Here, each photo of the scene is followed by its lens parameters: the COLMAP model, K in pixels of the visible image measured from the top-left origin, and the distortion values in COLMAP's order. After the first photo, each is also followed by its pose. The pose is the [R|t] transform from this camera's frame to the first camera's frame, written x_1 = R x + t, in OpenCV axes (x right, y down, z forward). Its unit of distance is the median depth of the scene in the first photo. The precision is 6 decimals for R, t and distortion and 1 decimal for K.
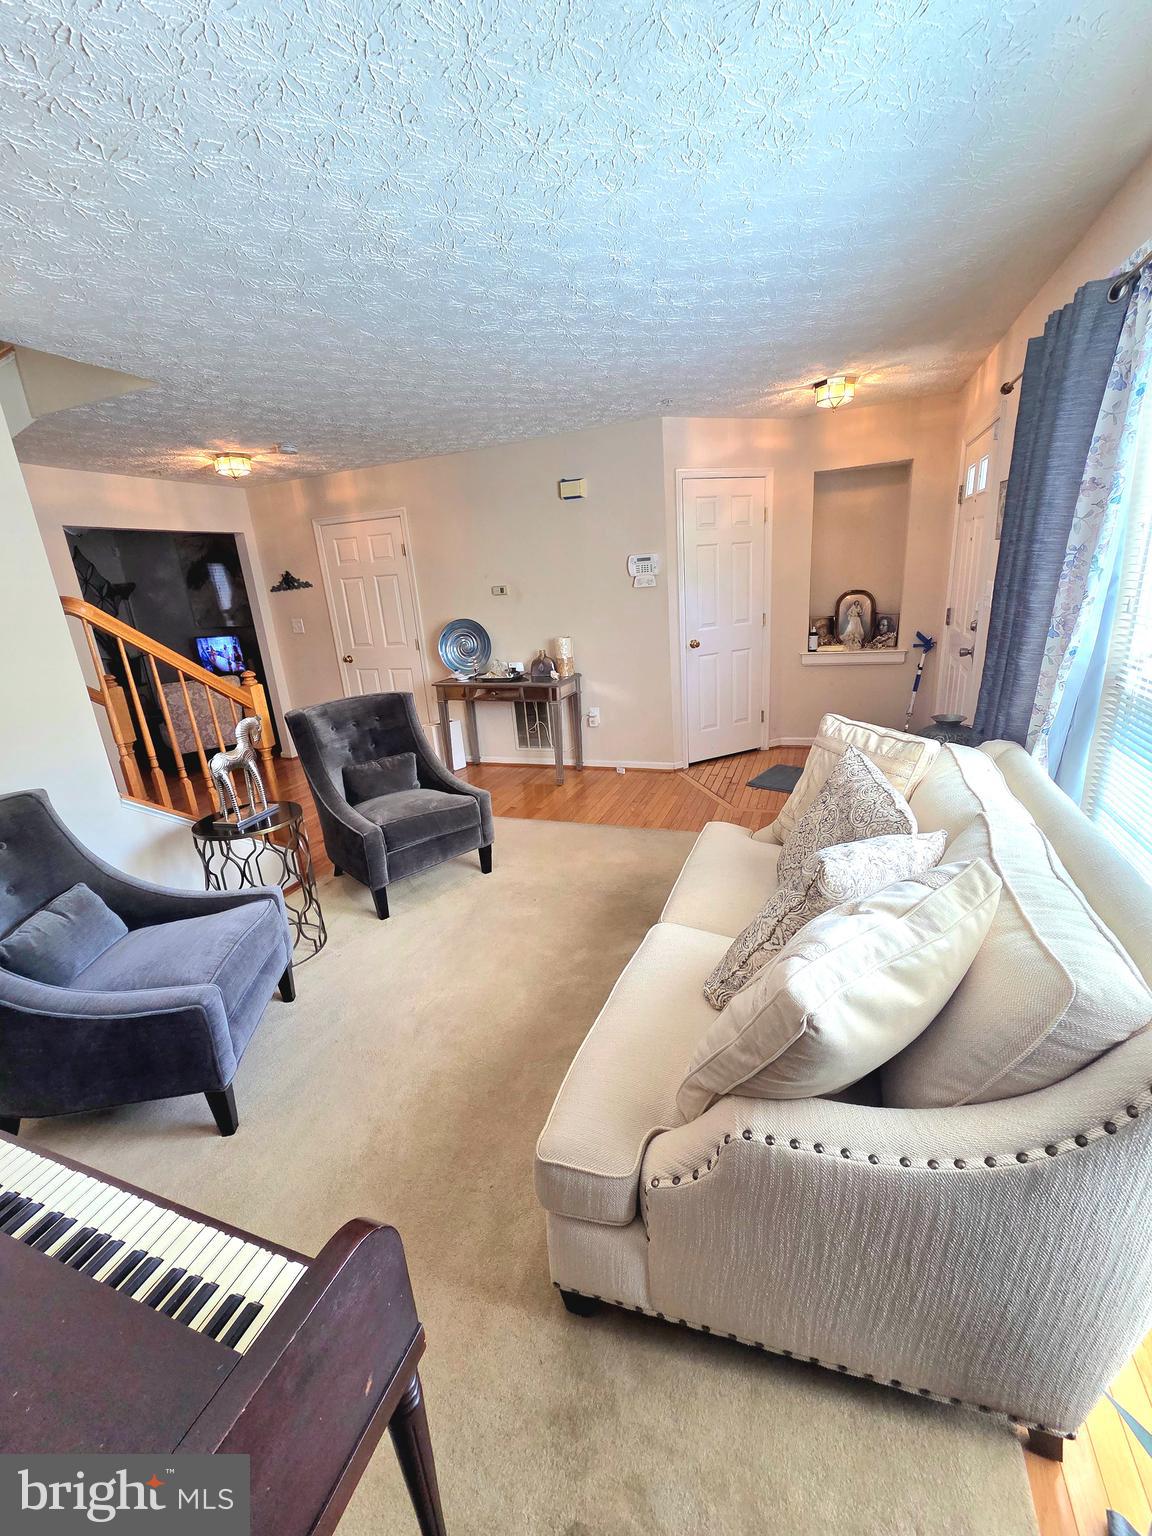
lens RADIAL K [[621.6, 0, 575.0], [0, 621.6, 773.0], [0, 0, 1]] dist [-0.000463, -0.000020]
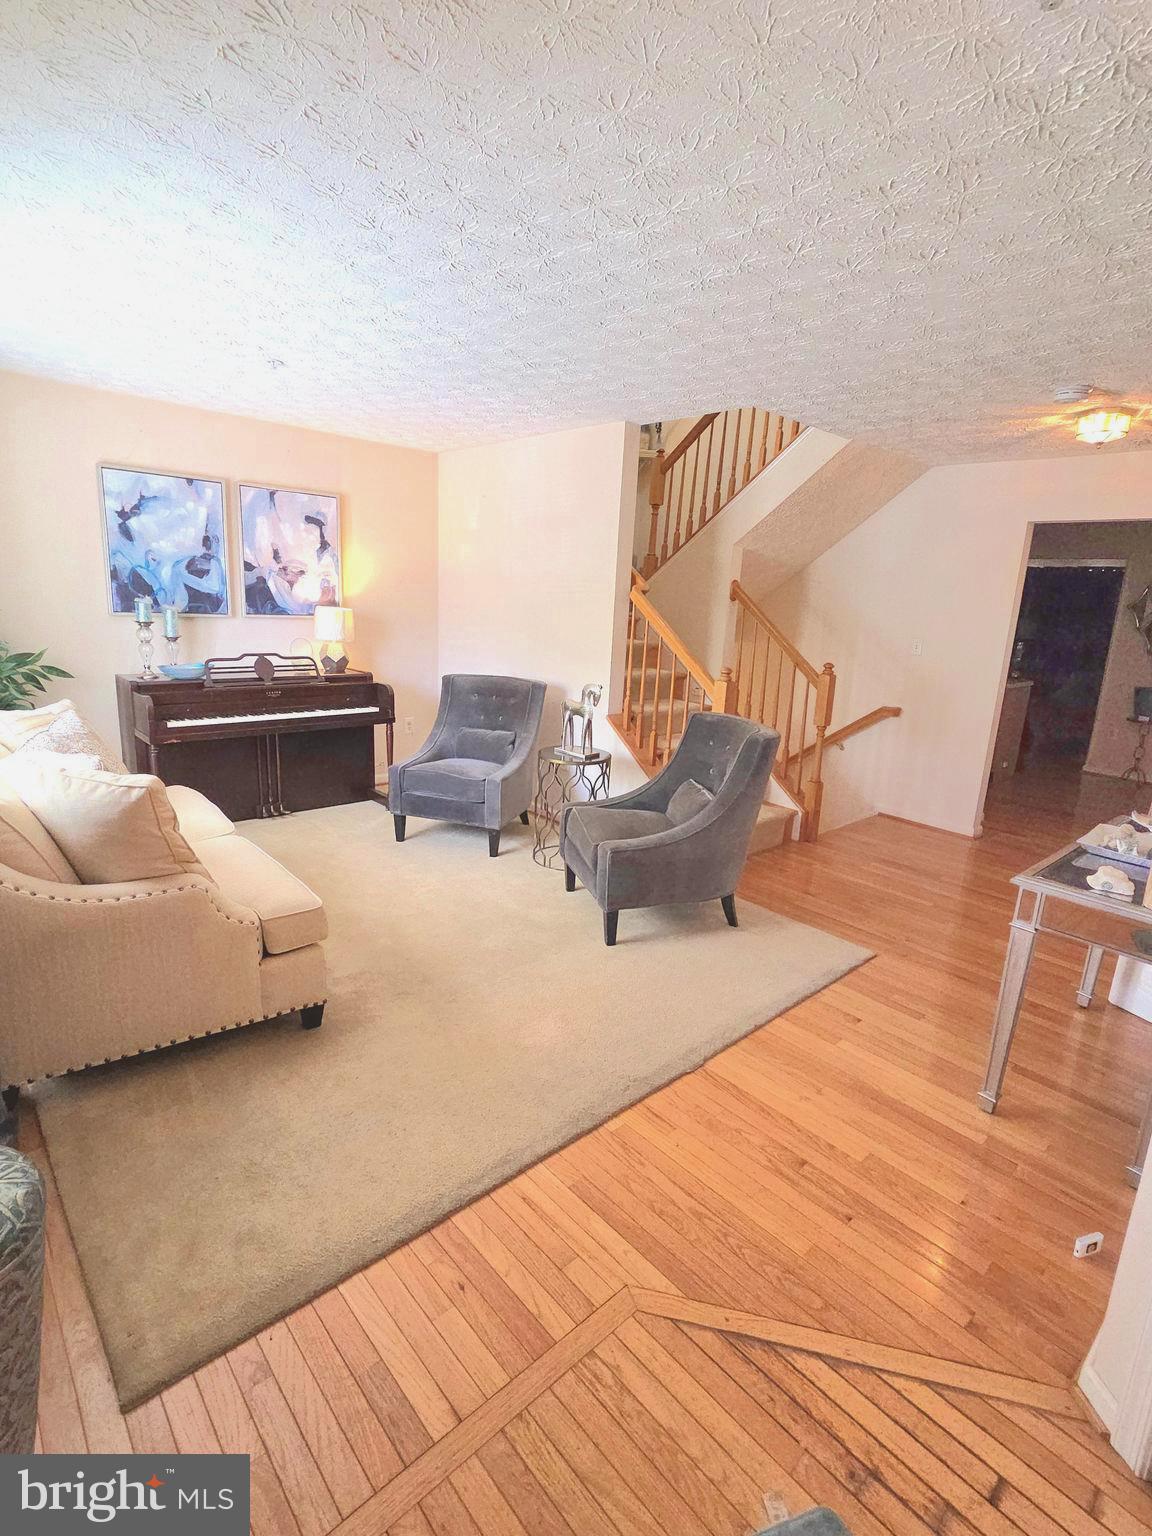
lens RADIAL K [[751.1, 0, 571.3], [0, 751.1, 770.1], [0, 0, 1]] dist [0.000119, 0.000048]
pose [[-0.453731, 0.251727, -0.854846, 0.520192], [-0.281808, 0.869514, 0.405623, -0.332674], [0.845407, 0.424946, -0.323587, 0.936511]]
